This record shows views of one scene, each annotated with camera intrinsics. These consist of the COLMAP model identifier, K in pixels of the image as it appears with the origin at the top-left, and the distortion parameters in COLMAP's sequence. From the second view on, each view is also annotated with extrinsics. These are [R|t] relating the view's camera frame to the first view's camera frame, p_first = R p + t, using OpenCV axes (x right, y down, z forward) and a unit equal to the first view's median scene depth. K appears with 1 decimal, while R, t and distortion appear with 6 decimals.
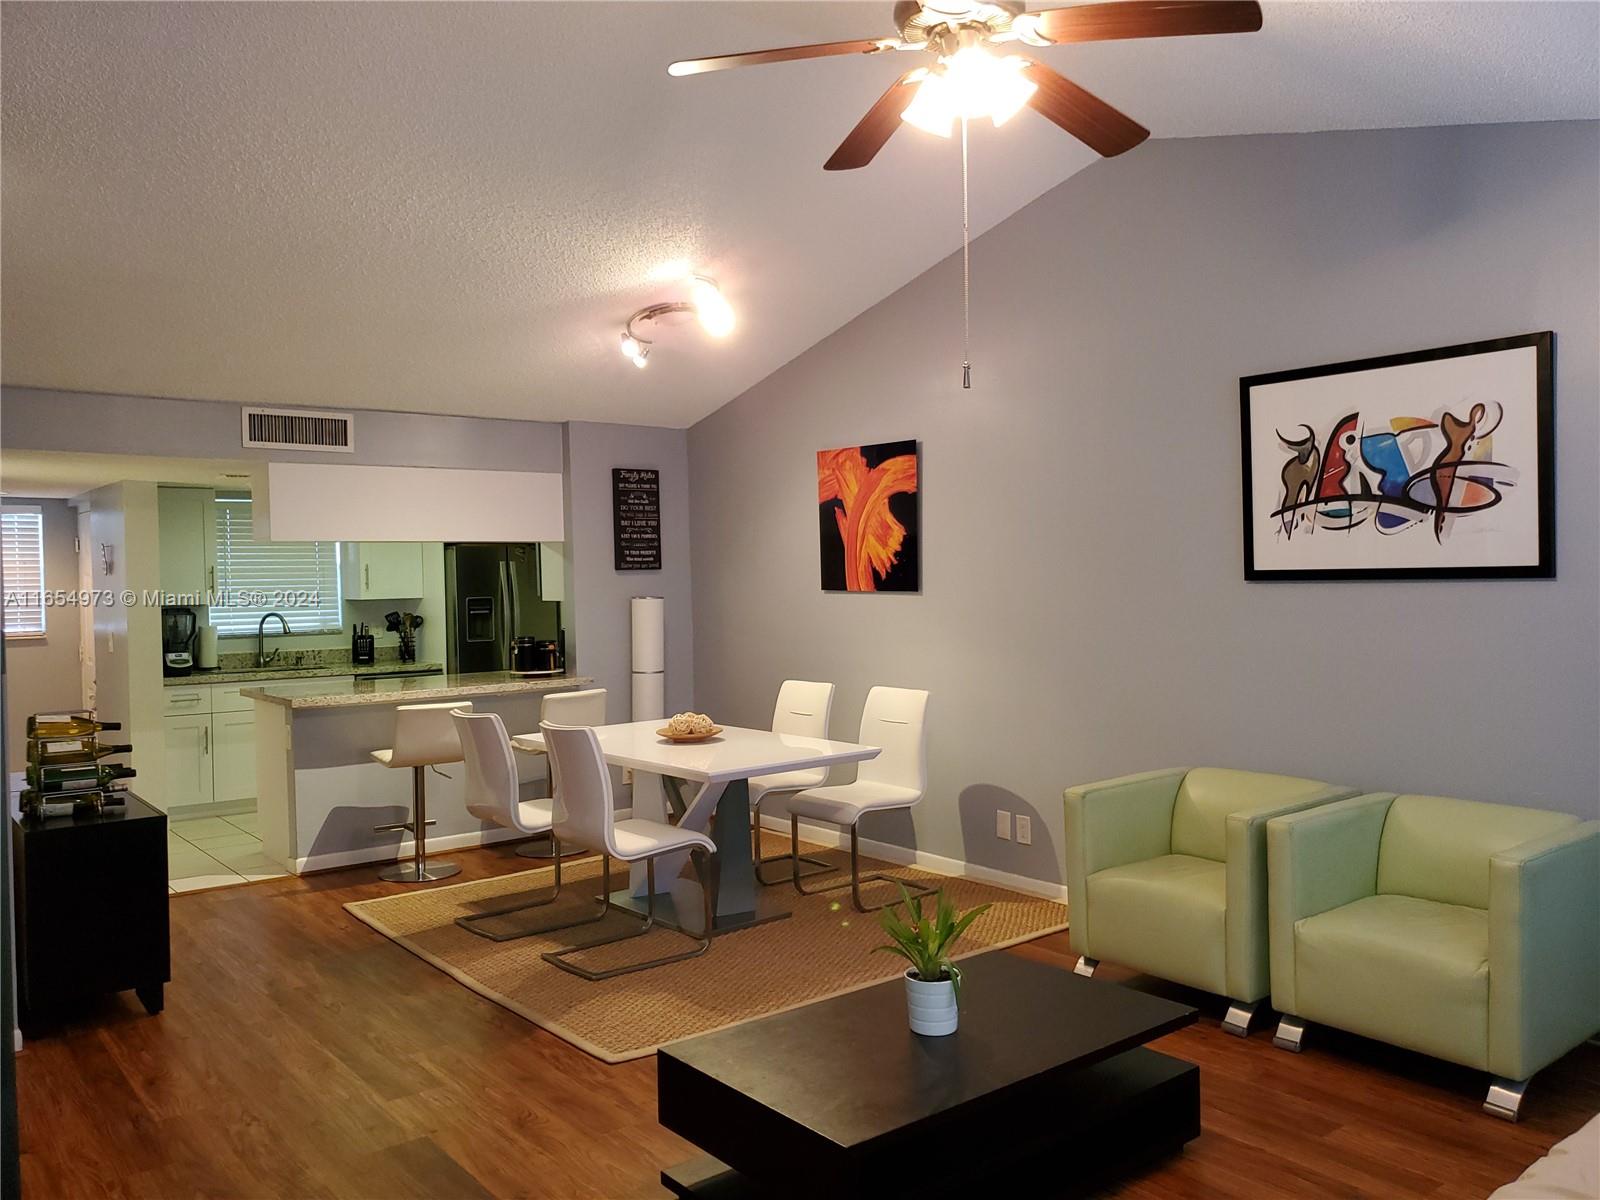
lens RADIAL K [[1230.2, 0, 754.2], [0, 1230.2, 601.4], [0, 0, 1]] dist [0.139456, -0.372699]
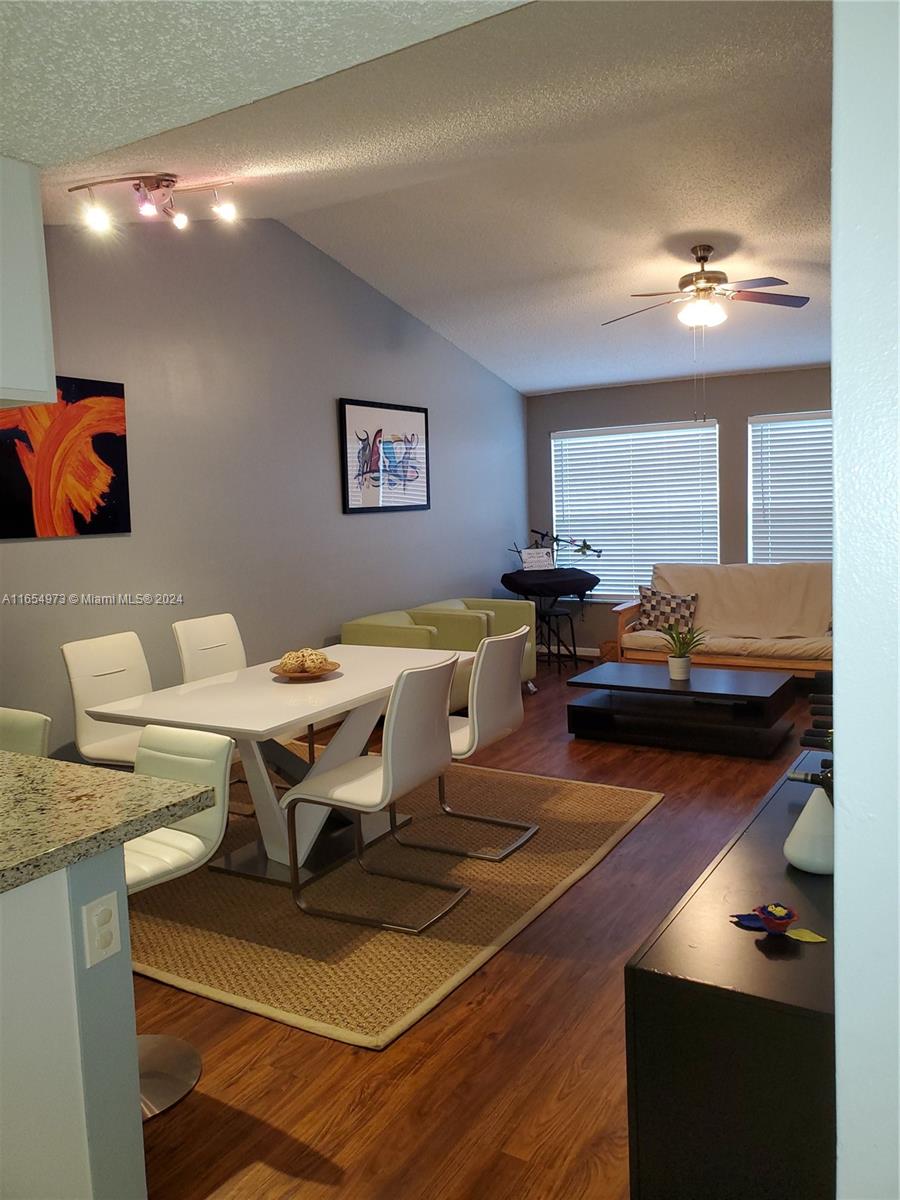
lens RADIAL K [[922.7, 0, 454.9], [0, 922.7, 596.0], [0, 0, 1]] dist [0.139456, -0.372699]
pose [[-0.364199, -0.061377, 0.929297, -0.774040], [0.067844, 0.993426, 0.092201, -0.009780], [-0.928847, 0.096627, -0.357641, 1.147255]]
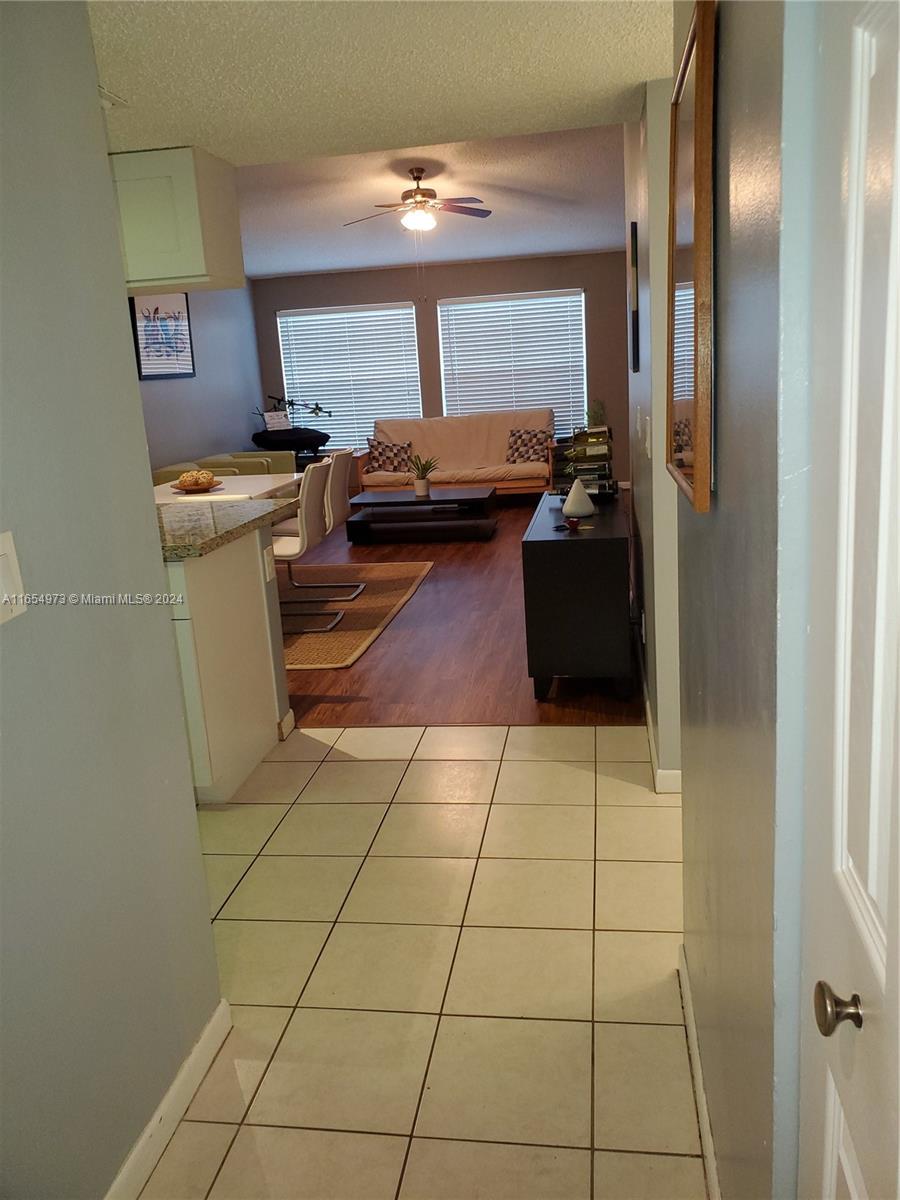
lens RADIAL K [[922.7, 0, 454.9], [0, 922.7, 596.0], [0, 0, 1]] dist [0.139456, -0.372699]
pose [[-0.688628, -0.110041, 0.716717, -0.988654], [0.094252, 0.966449, 0.238941, 0.007439], [-0.718963, 0.232094, -0.655152, 1.491853]]
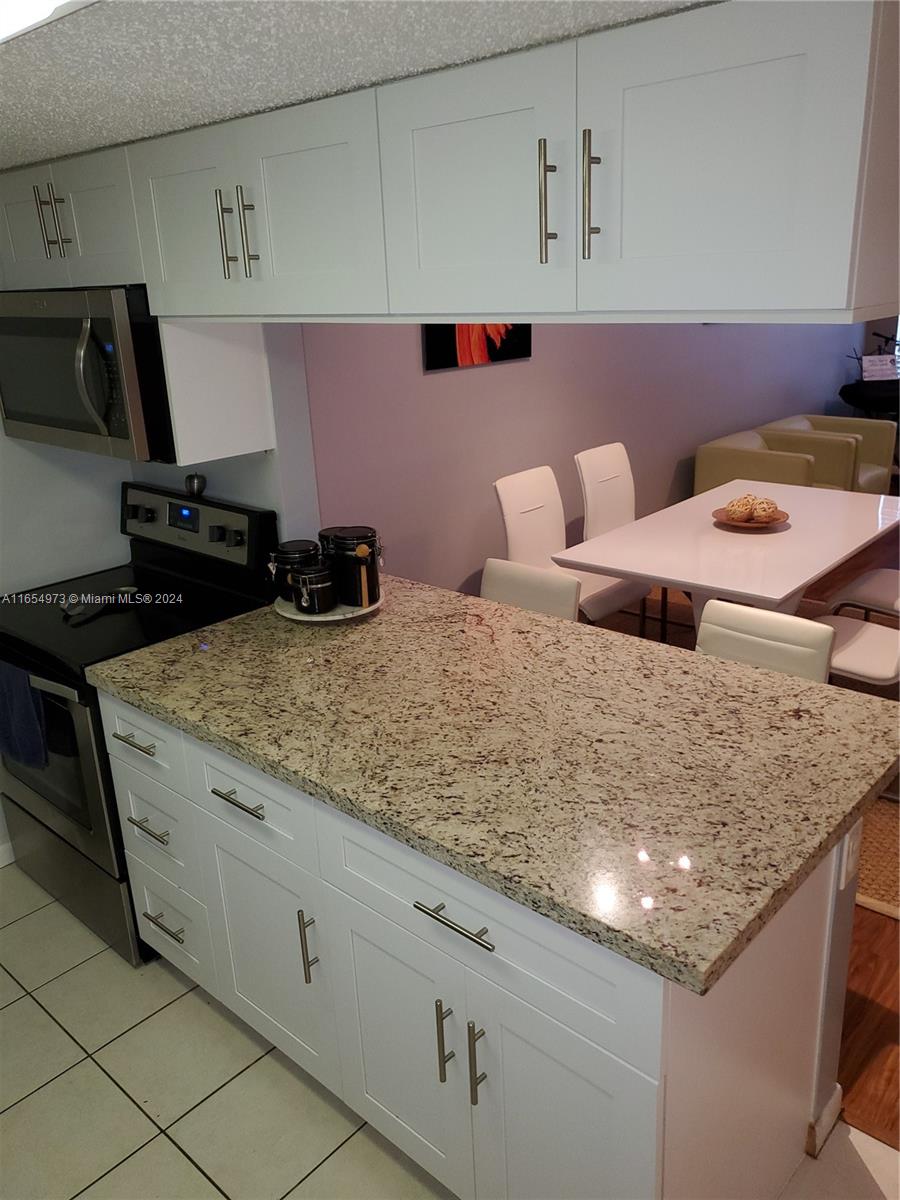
lens RADIAL K [[929.8, 0, 469.7], [0, 929.8, 601.1], [0, 0, 1]] dist [0.027466, 0.000779]
pose [[-0.192376, -0.292632, 0.936674, -0.684548], [0.069416, 0.948054, 0.310444, -0.064136], [-0.978863, 0.124742, -0.162069, 1.326607]]
